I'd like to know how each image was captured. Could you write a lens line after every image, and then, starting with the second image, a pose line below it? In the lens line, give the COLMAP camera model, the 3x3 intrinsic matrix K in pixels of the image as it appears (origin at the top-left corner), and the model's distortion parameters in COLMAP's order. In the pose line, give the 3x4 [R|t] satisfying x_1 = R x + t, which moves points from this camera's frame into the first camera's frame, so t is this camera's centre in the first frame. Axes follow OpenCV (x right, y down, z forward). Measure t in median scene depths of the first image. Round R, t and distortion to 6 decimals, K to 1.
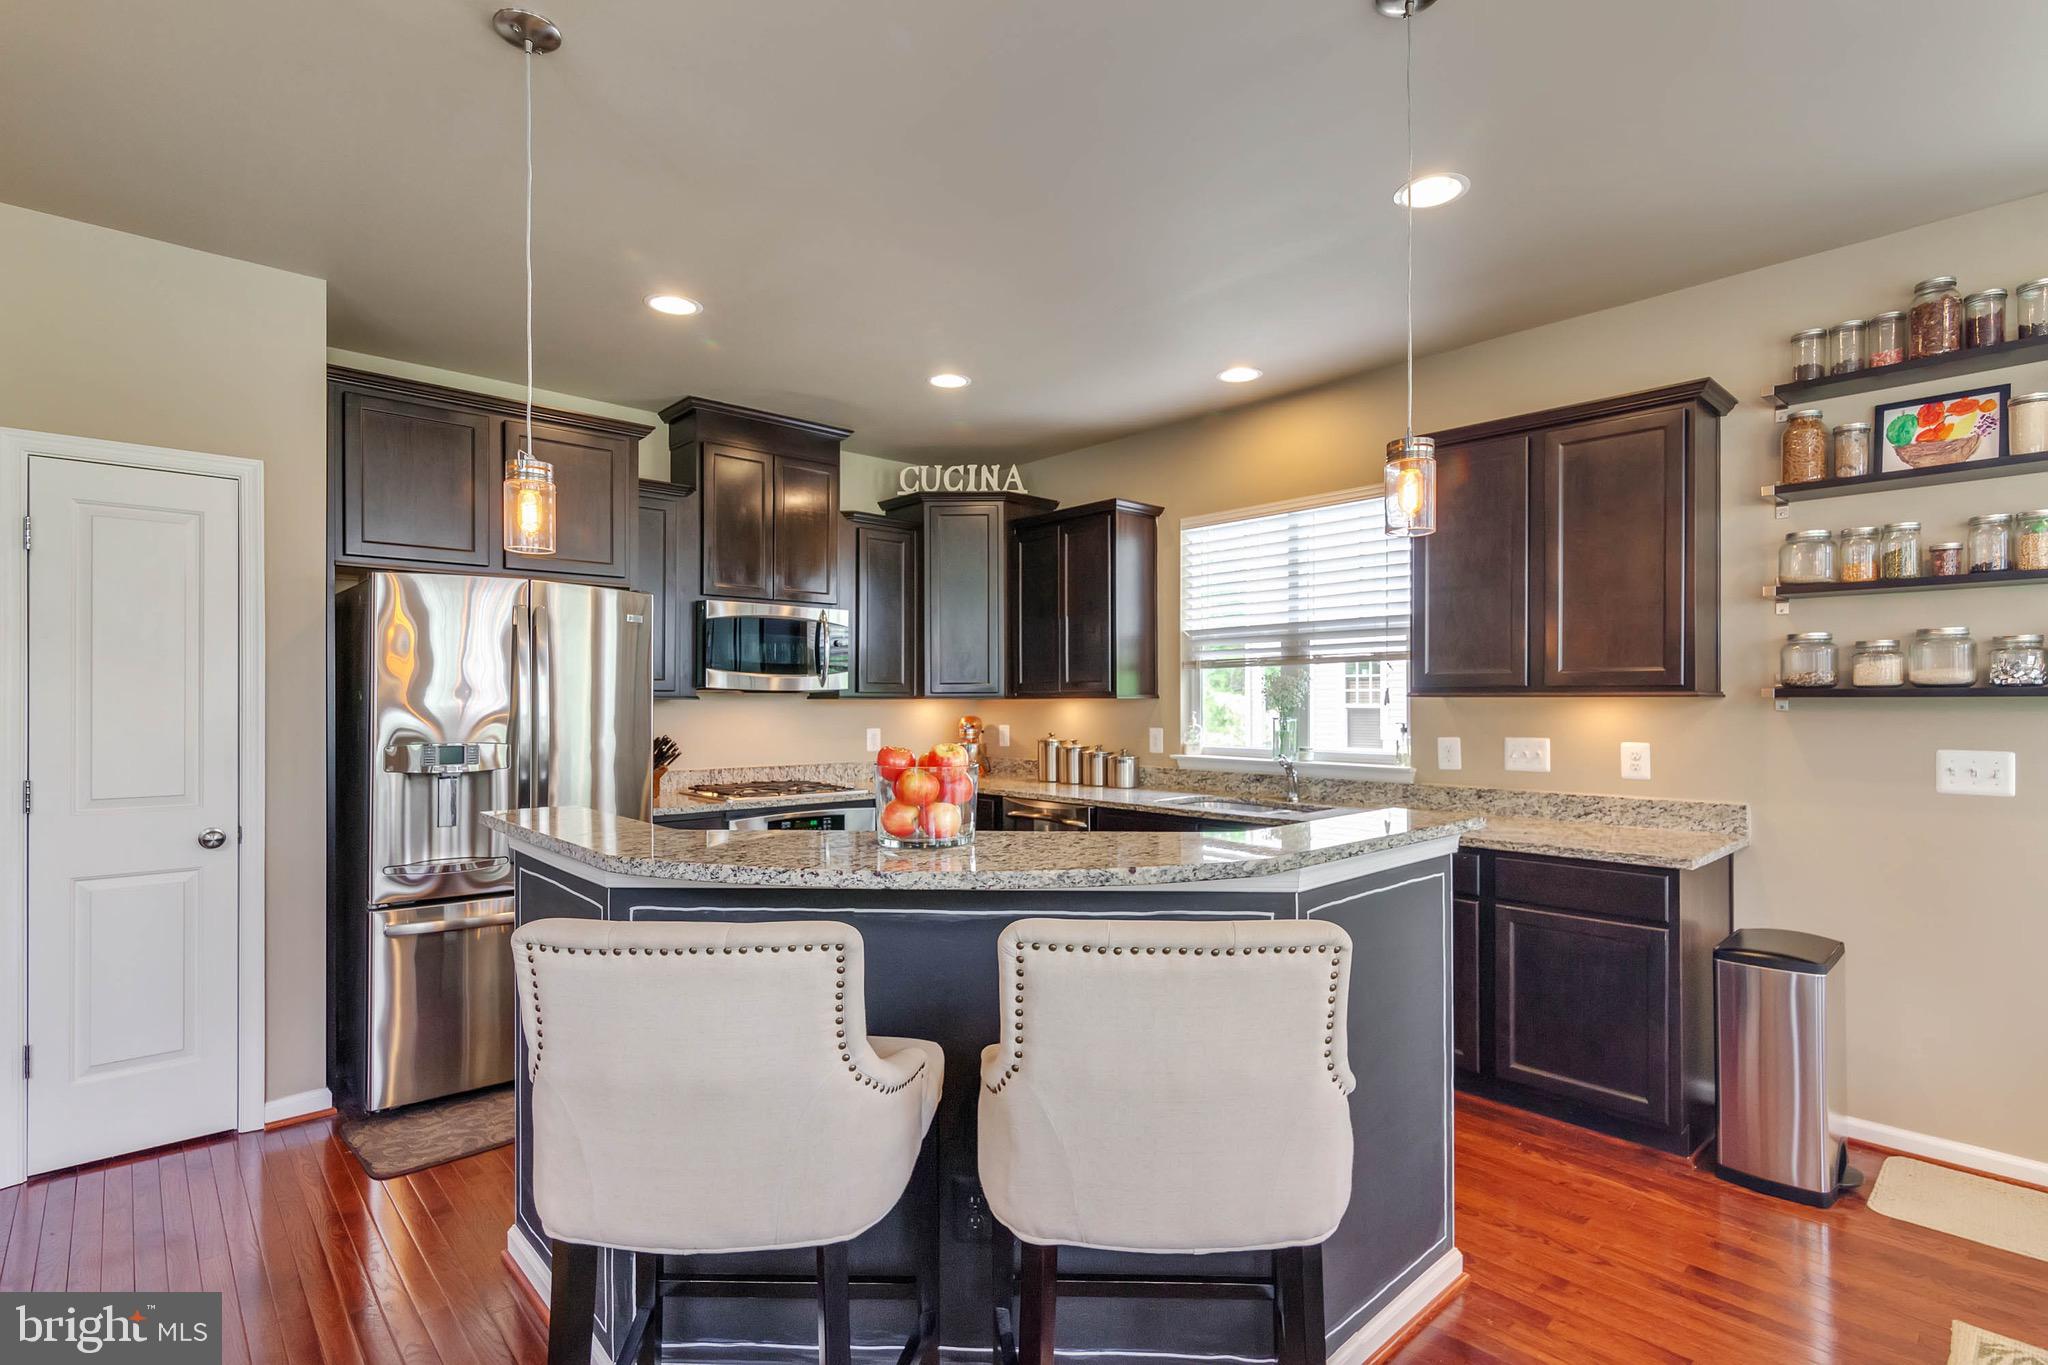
lens RADIAL K [[982.0, 0, 1043.4], [0, 982.0, 700.1], [0, 0, 1]] dist [0.001435, 0.000338]
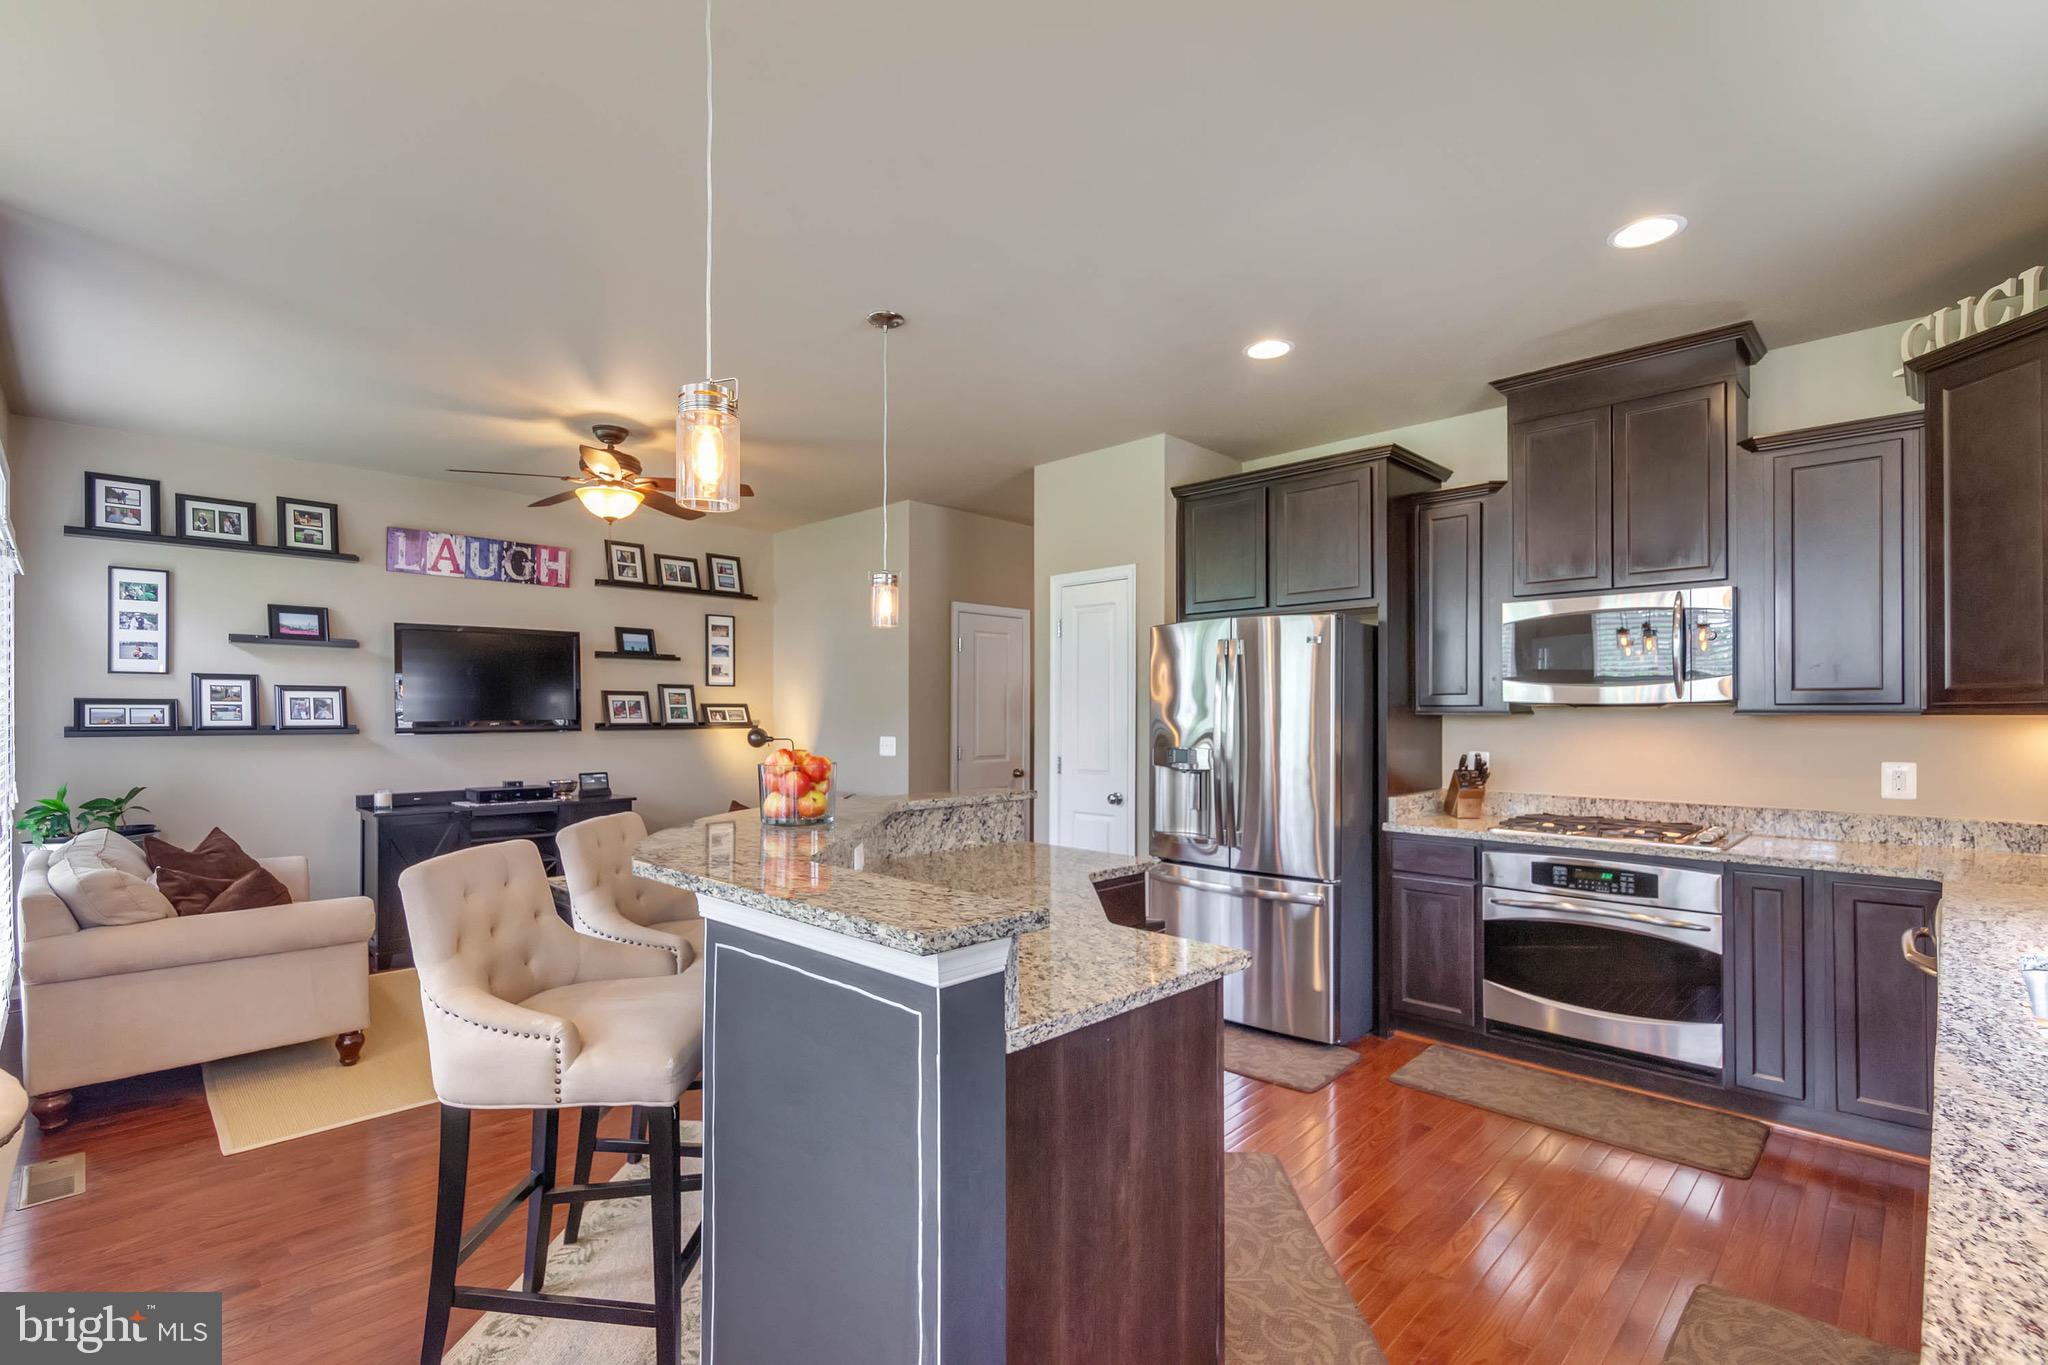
lens RADIAL K [[938.0, 0, 1022.4], [0, 938.0, 698.2], [0, 0, 1]] dist [0.000088, 0.000038]
pose [[0.044360, -0.020175, -0.998812, 0.705624], [-0.002956, 0.999789, -0.020326, 0.004438], [0.999011, 0.003854, 0.044291, 0.765291]]
